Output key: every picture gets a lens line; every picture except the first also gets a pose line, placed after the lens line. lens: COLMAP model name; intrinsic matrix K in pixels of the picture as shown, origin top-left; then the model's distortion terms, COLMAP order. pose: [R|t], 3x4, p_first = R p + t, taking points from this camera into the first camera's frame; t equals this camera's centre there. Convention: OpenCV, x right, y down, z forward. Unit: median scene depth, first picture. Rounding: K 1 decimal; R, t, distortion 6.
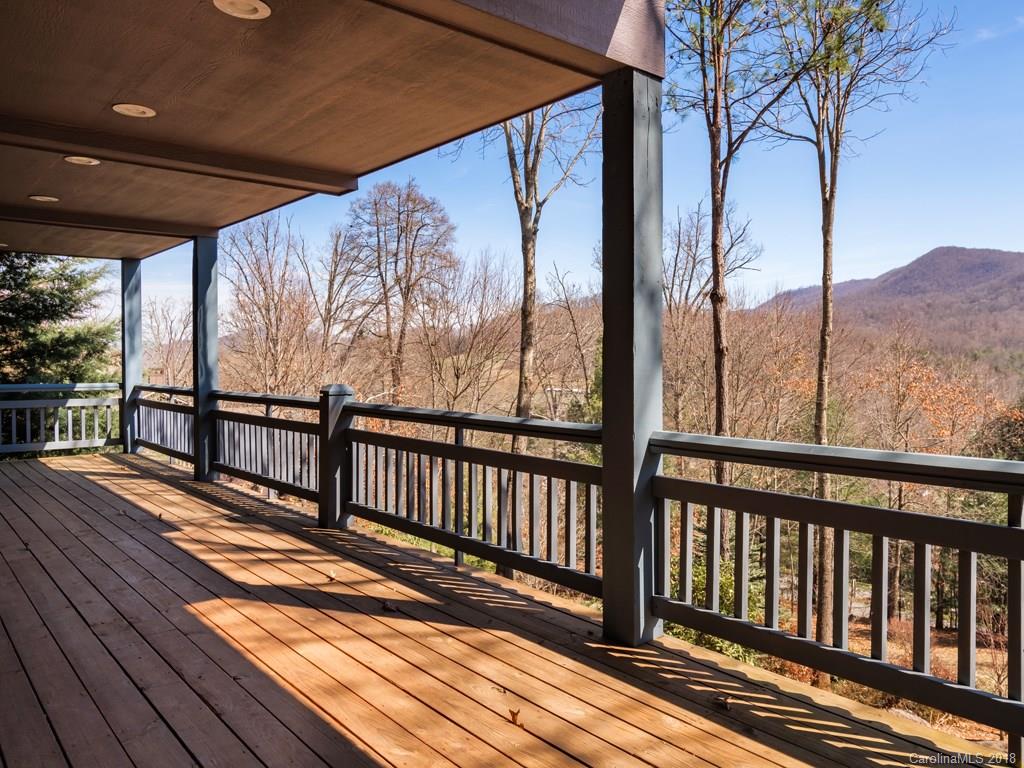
lens RADIAL K [[747.0, 0, 517.8], [0, 747.0, 385.4], [0, 0, 1]] dist [0.003171, 0.002160]
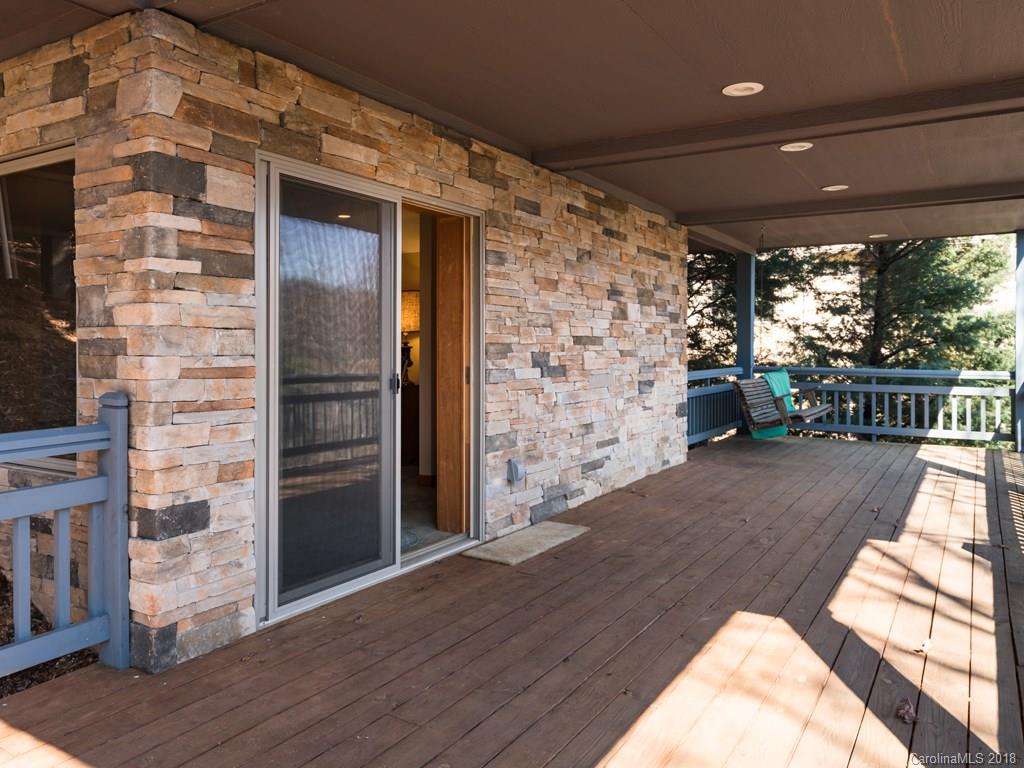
lens RADIAL K [[747.0, 0, 518.1], [0, 747.0, 378.1], [0, 0, 1]] dist [0.003171, 0.002160]
pose [[0.335594, 0.040066, -0.941154, 0.117741], [-0.032757, 0.998987, 0.030847, -0.004716], [0.941437, 0.020477, 0.336566, 0.154219]]
